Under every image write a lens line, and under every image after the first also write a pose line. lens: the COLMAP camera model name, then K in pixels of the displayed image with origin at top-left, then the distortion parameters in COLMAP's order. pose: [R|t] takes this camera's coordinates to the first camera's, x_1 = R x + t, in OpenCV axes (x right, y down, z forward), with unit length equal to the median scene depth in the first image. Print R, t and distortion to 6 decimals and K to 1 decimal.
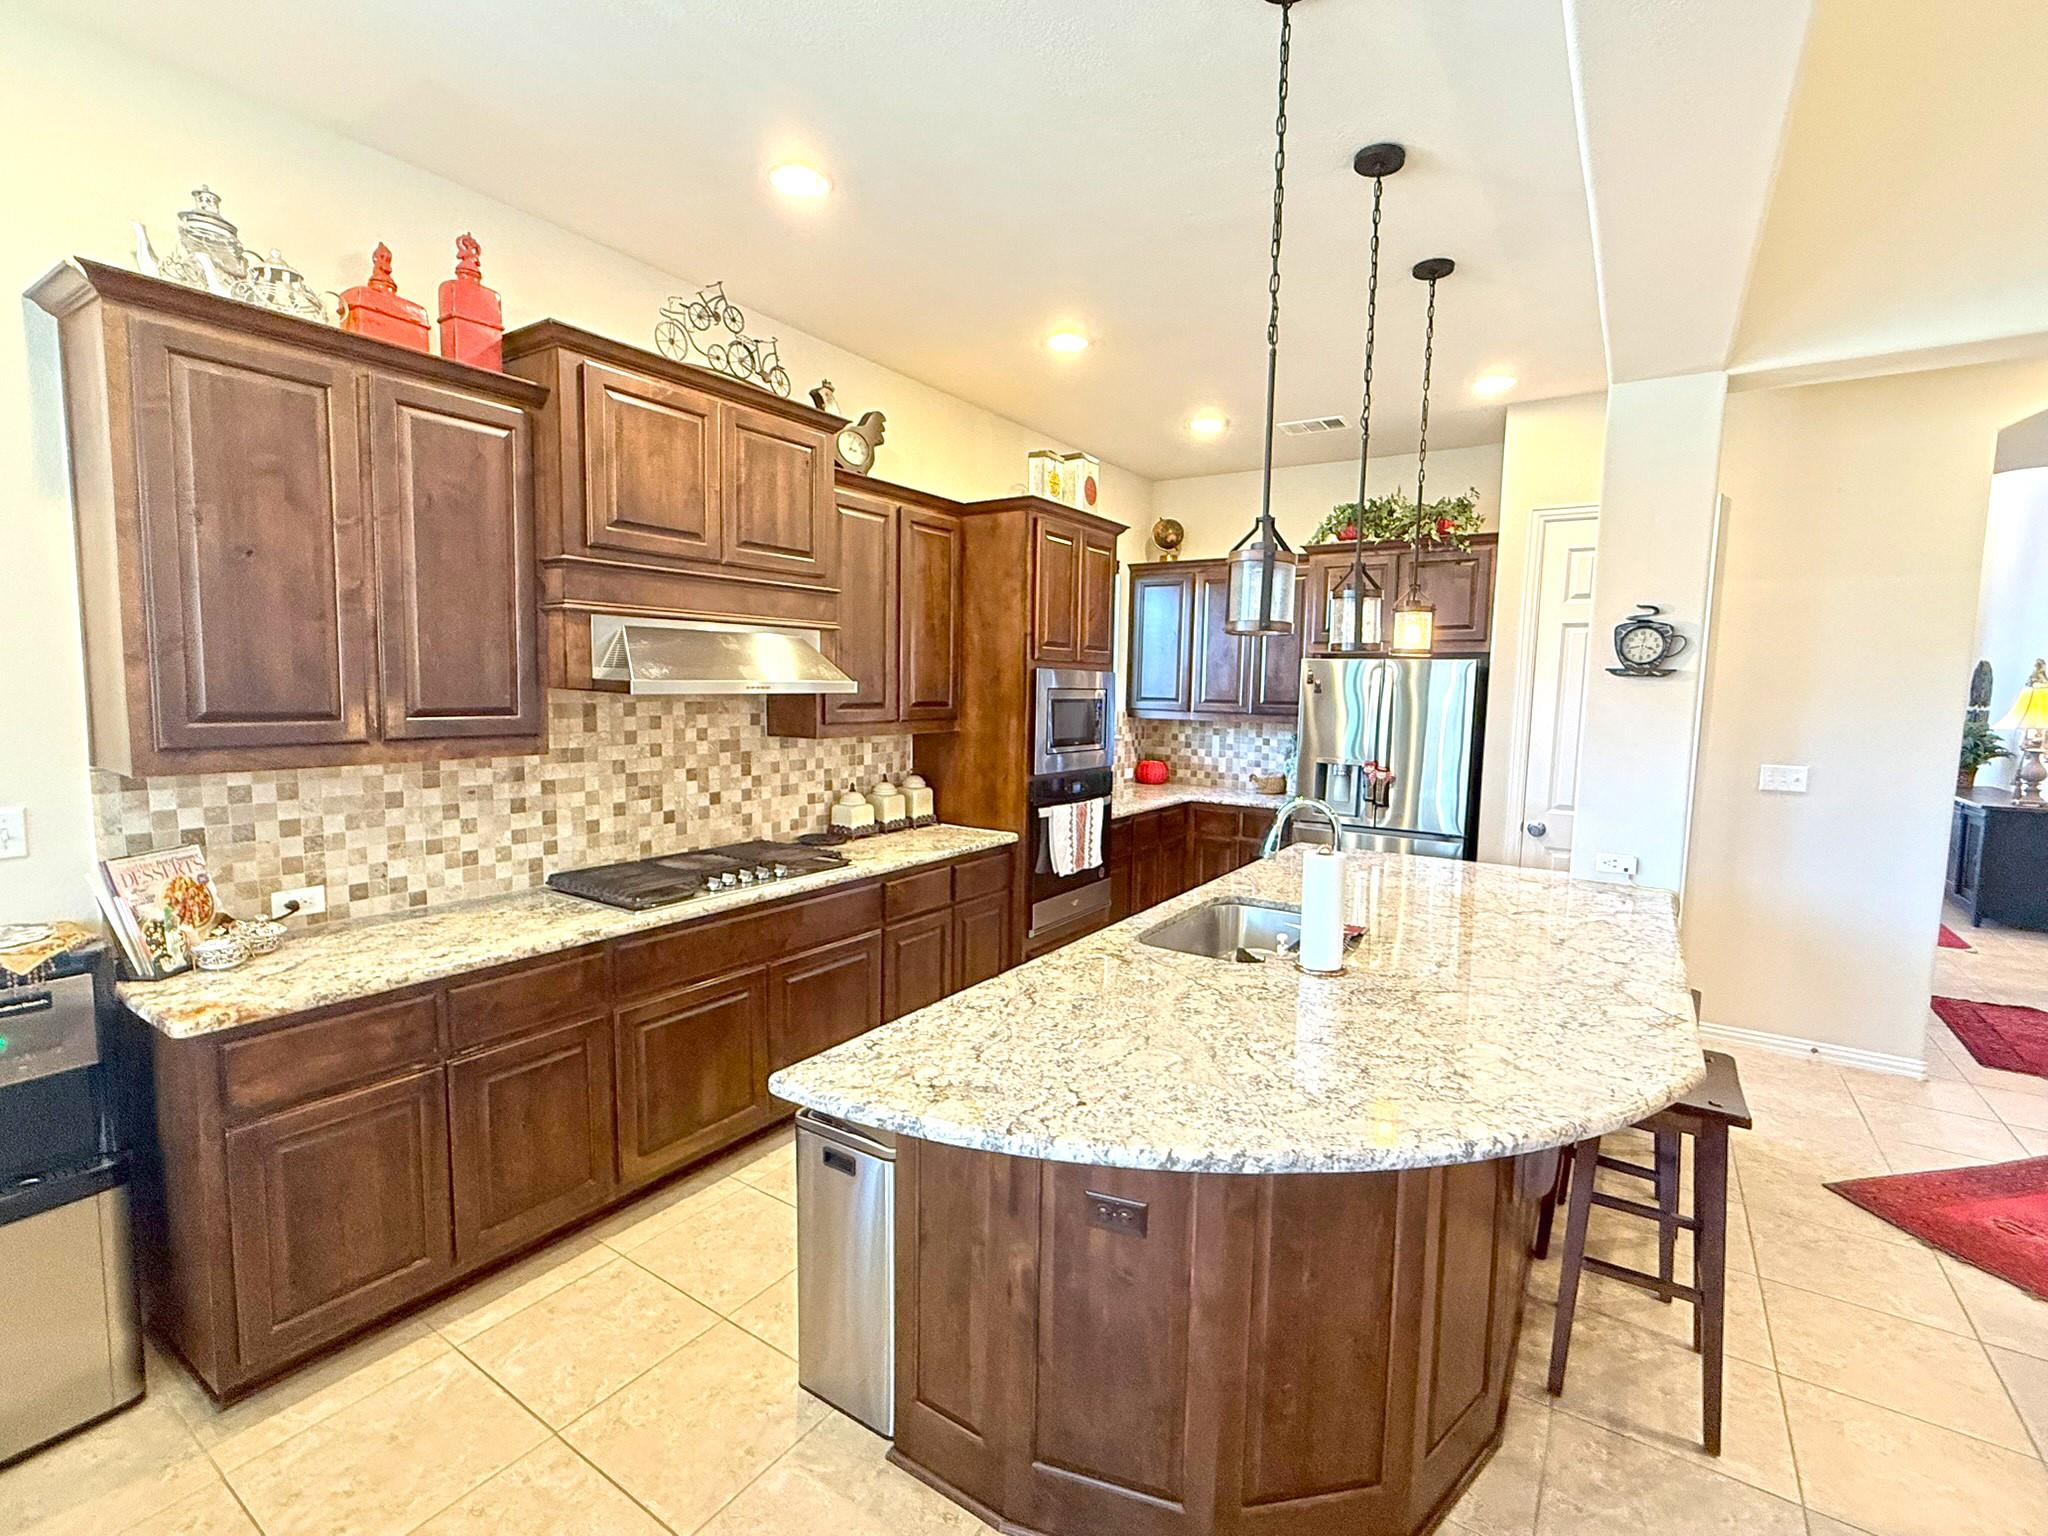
lens RADIAL K [[923.4, 0, 1017.6], [0, 923.4, 770.3], [0, 0, 1]] dist [0.001978, -0.000712]
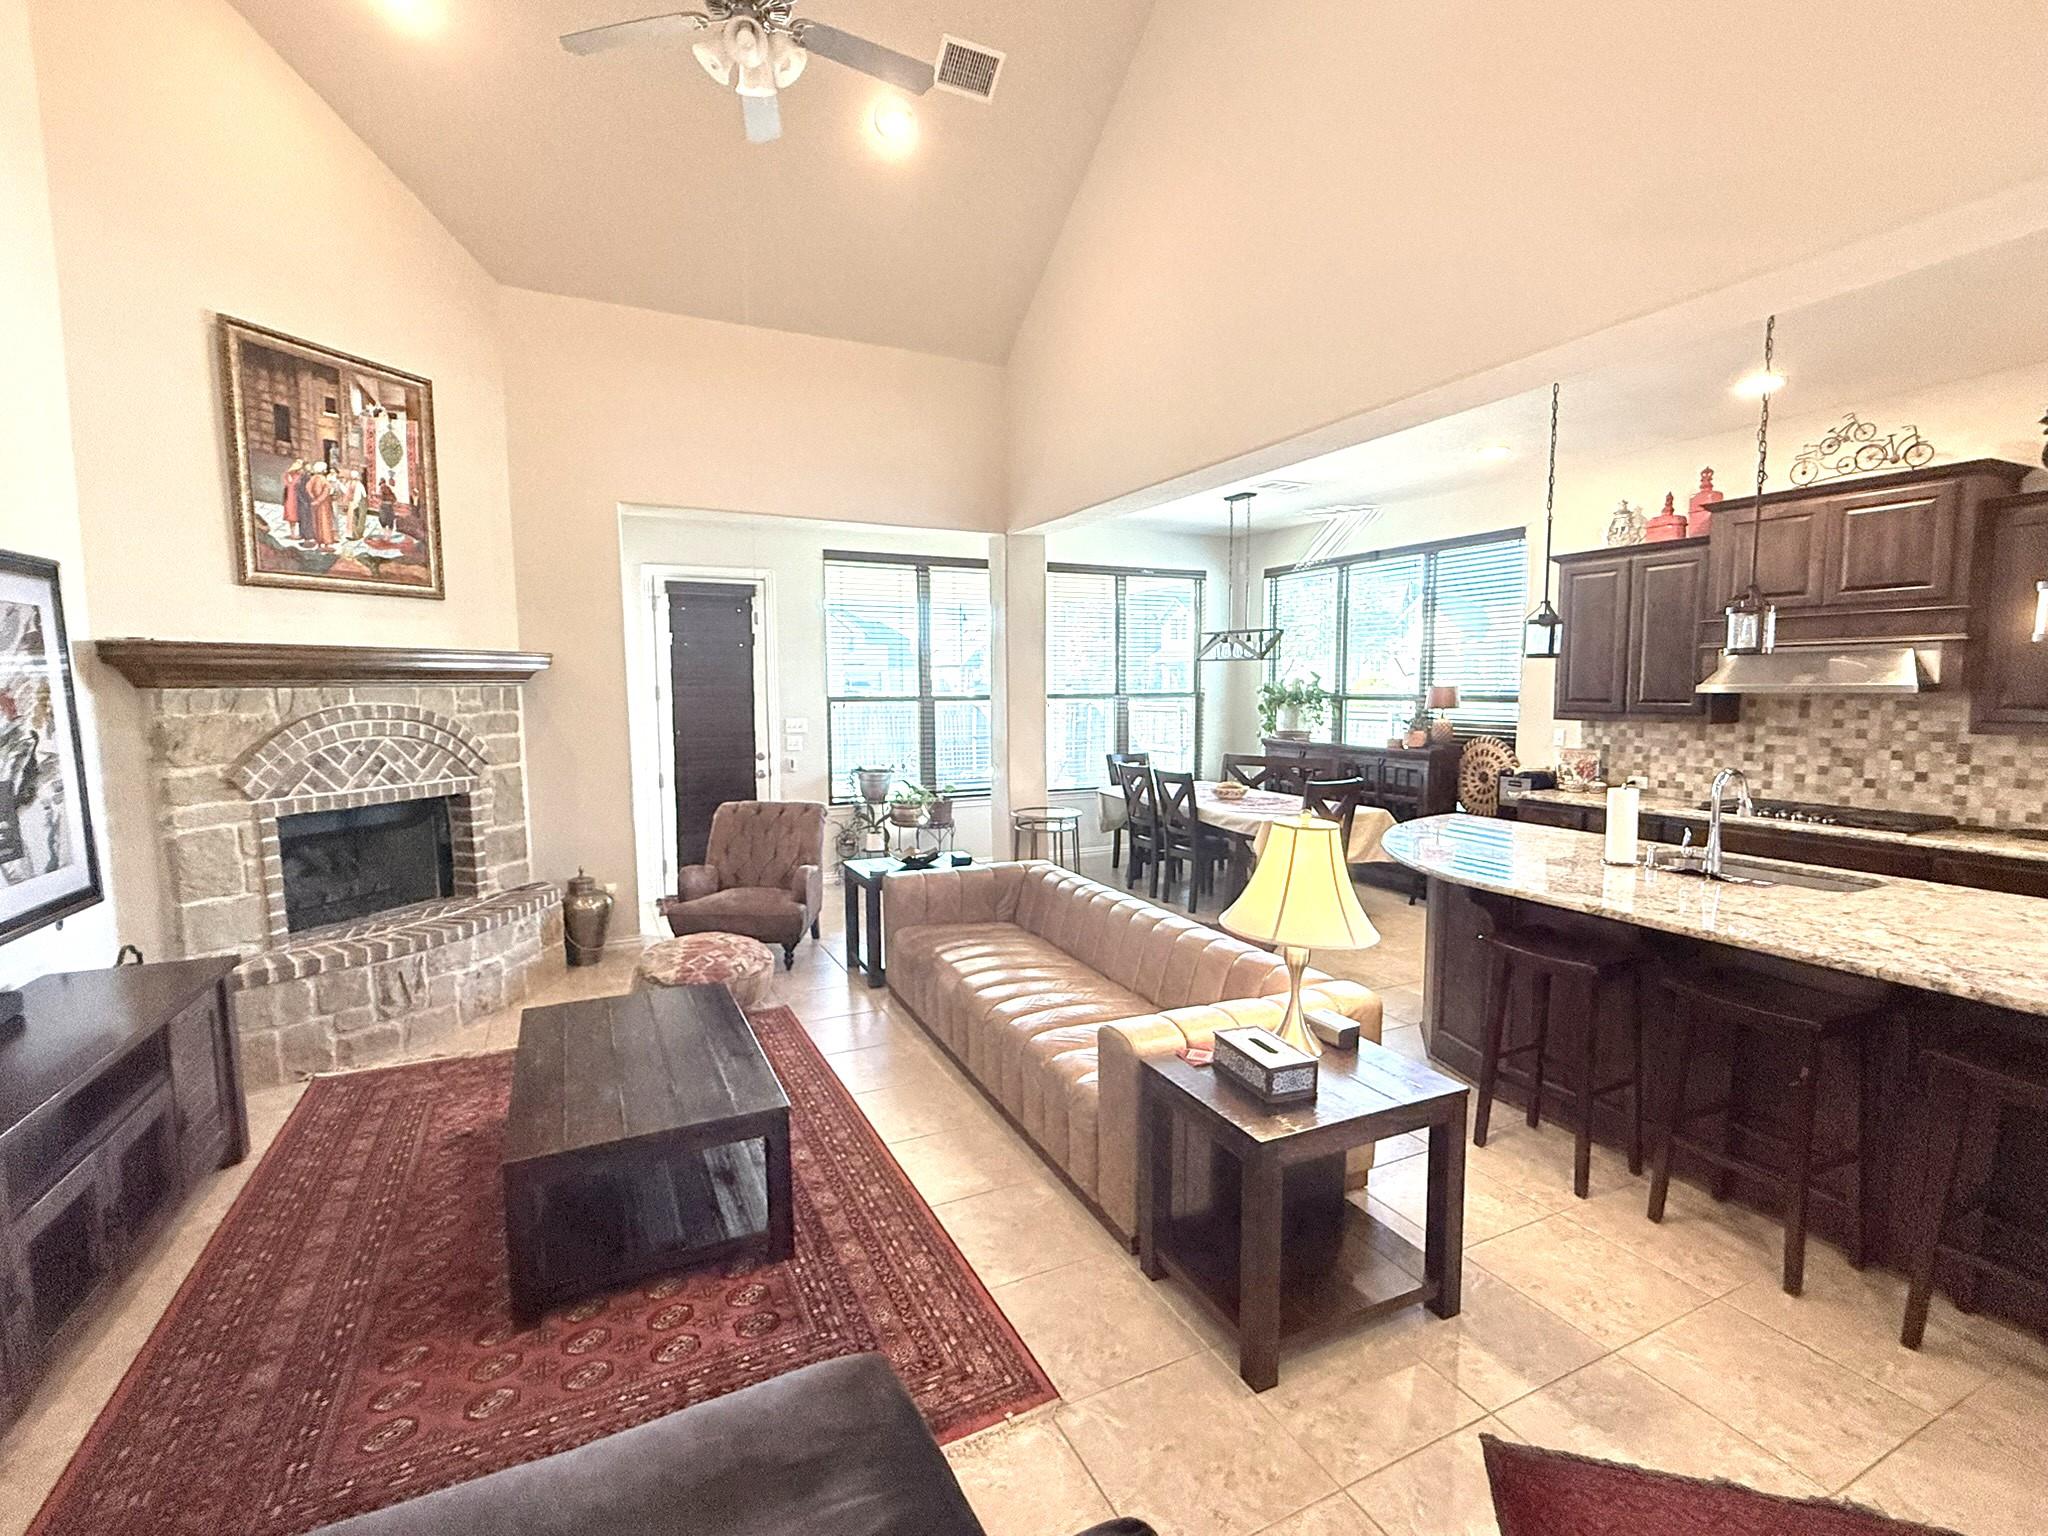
lens RADIAL K [[923.4, 0, 1011.9], [0, 923.4, 761.8], [0, 0, 1]] dist [0.001978, -0.000712]
pose [[-0.512426, 0.059843, -0.856644, 1.662851], [-0.084511, 0.989212, 0.119657, -0.043797], [0.854563, 0.133712, -0.501840, 0.670717]]
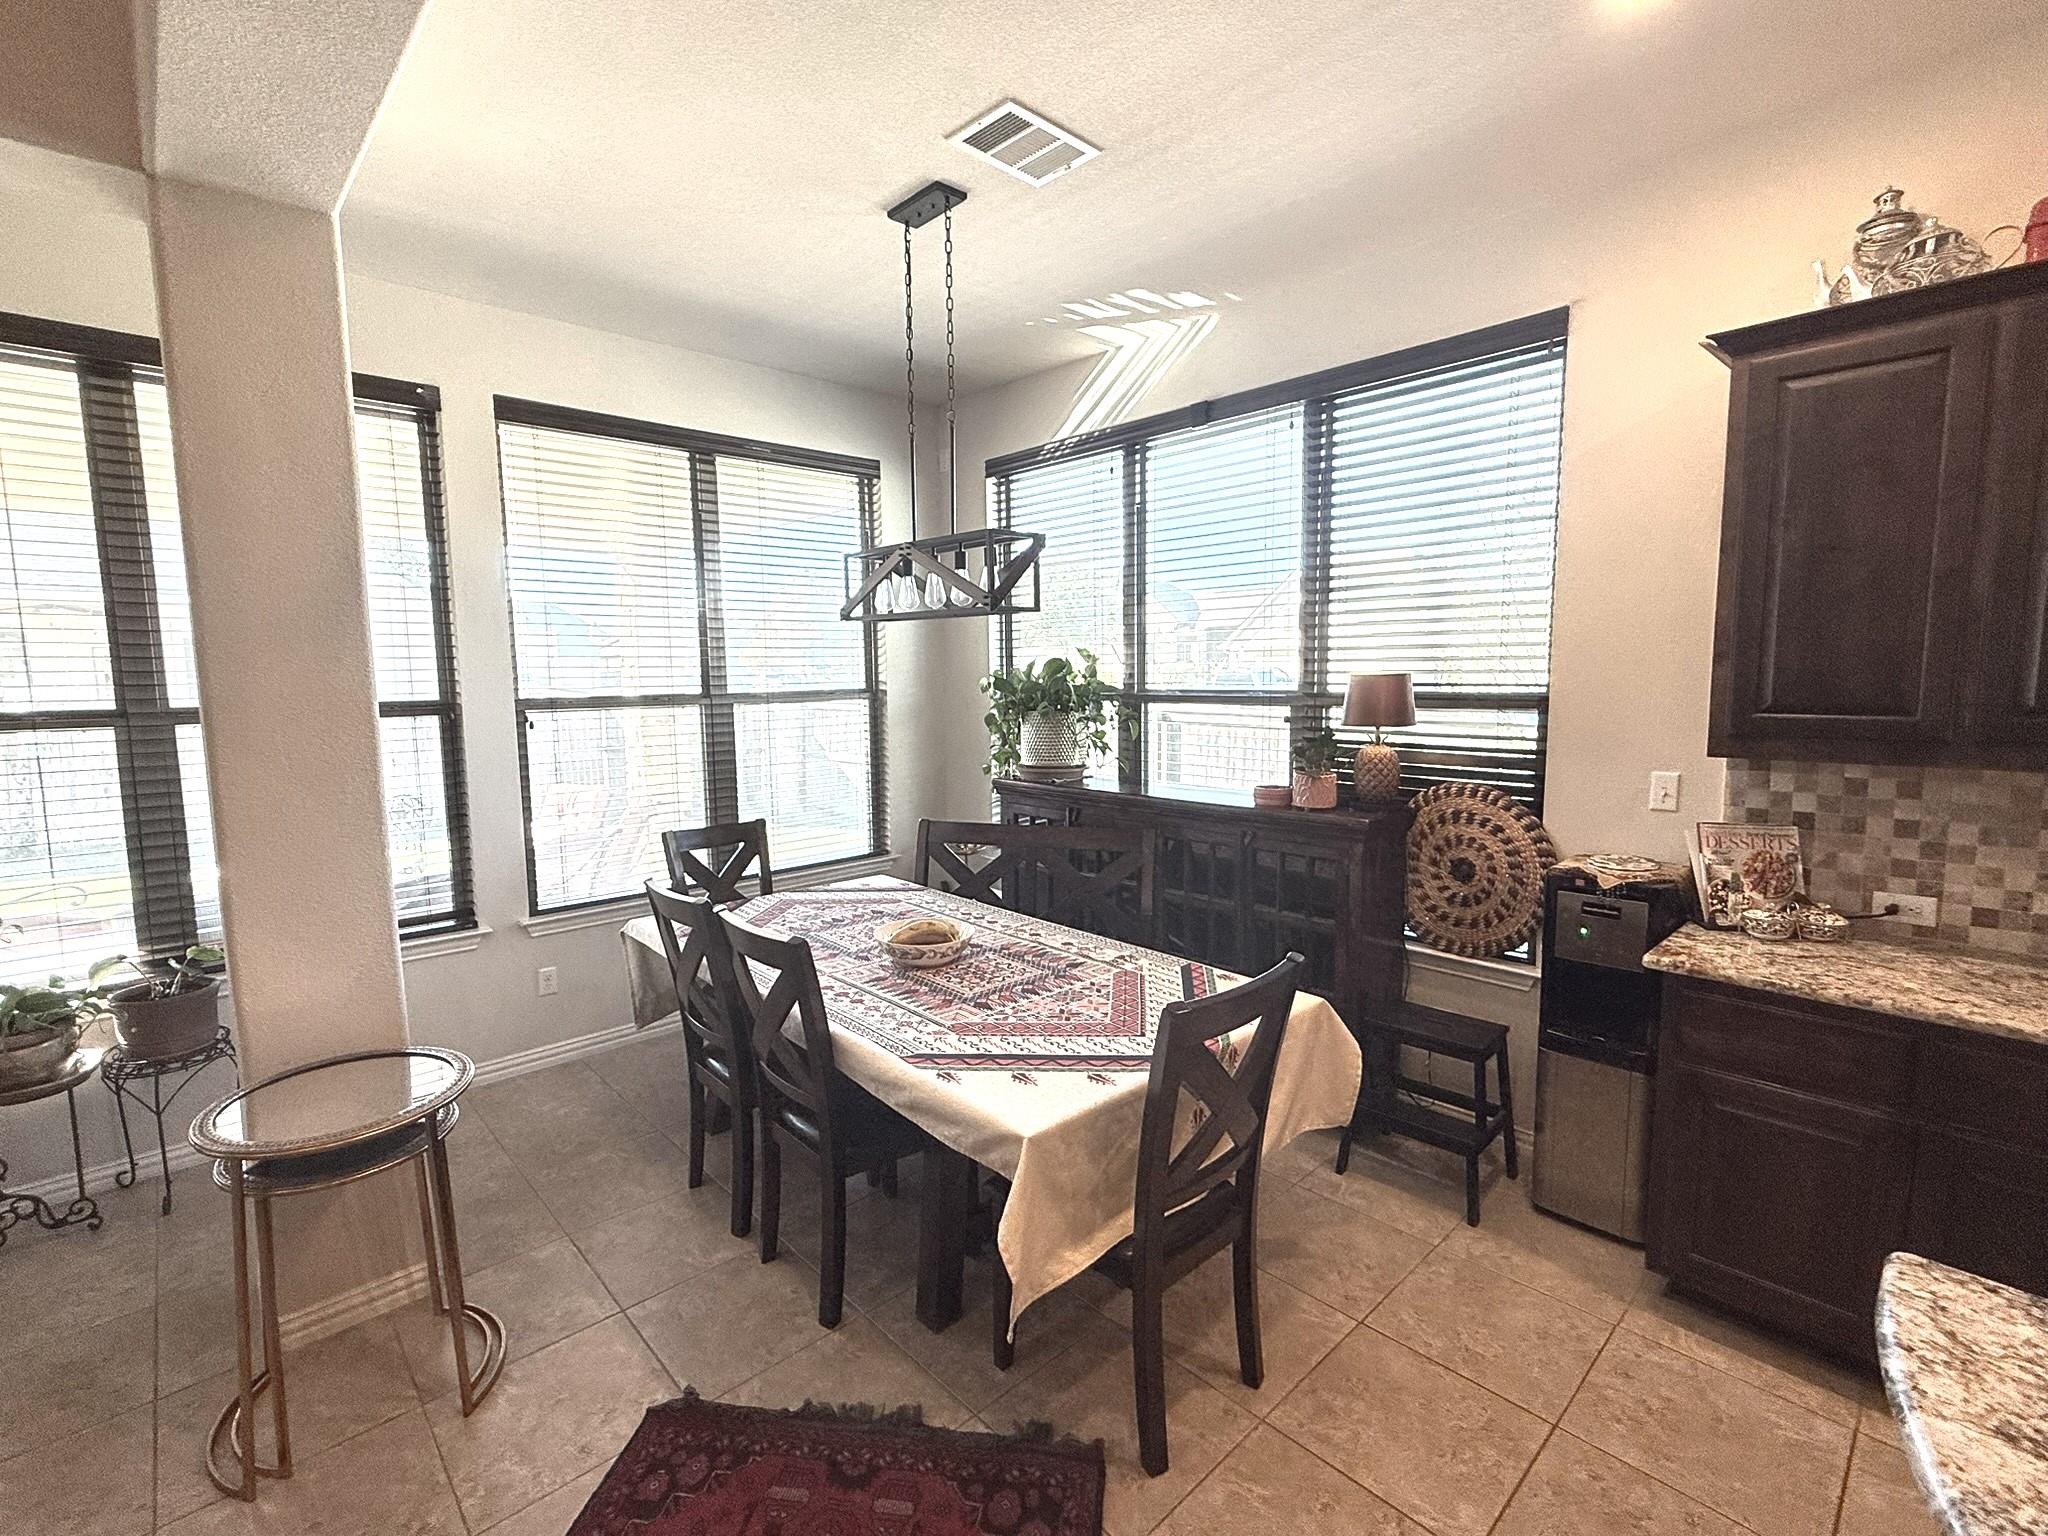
lens RADIAL K [[923.4, 0, 1021.8], [0, 923.4, 764.8], [0, 0, 1]] dist [0.001978, -0.000712]
pose [[-0.223133, 0.084013, -0.971161, 0.268731], [-0.085254, 0.990780, 0.105298, -0.020458], [0.971053, 0.106291, -0.213913, 0.257406]]
